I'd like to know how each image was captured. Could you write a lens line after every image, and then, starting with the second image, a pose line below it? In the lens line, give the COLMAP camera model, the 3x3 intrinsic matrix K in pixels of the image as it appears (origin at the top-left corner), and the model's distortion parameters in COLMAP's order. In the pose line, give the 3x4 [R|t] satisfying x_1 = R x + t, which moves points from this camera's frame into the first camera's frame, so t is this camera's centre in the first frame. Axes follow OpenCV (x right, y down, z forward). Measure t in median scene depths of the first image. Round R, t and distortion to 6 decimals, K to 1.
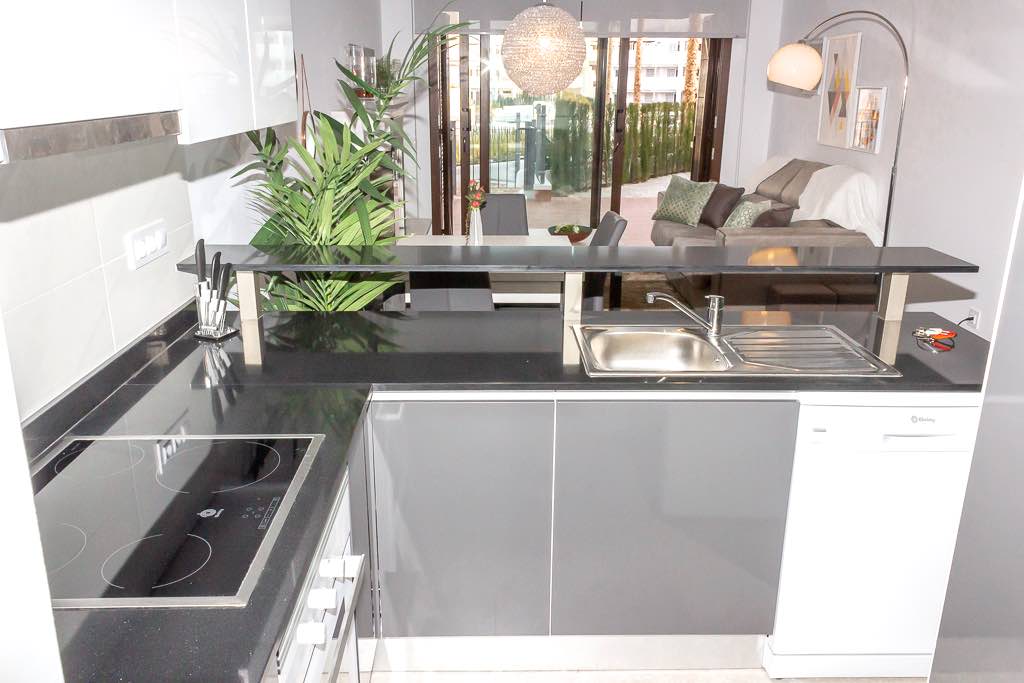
lens RADIAL K [[833.7, 0, 509.0], [0, 833.7, 345.9], [0, 0, 1]] dist [0.049697, -0.025723]
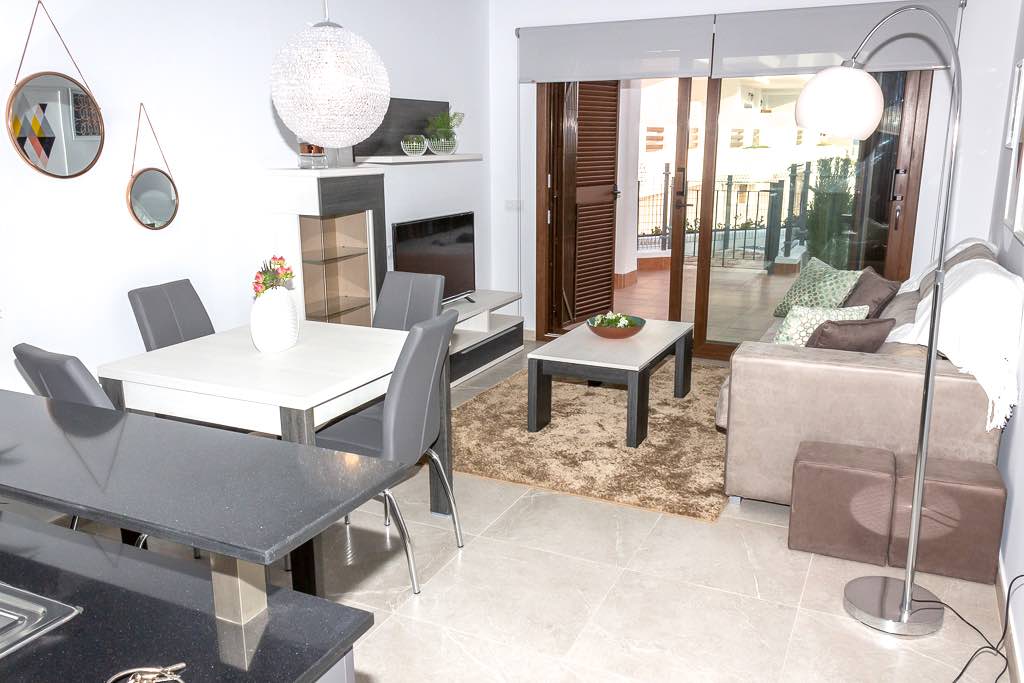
lens RADIAL K [[833.7, 0, 511.3], [0, 833.7, 347.5], [0, 0, 1]] dist [0.049697, -0.025723]
pose [[0.889813, 0.097929, -0.445693, 0.317065], [-0.126727, 0.991313, -0.035191, -0.072887], [0.438375, 0.087795, 0.894494, 0.259849]]
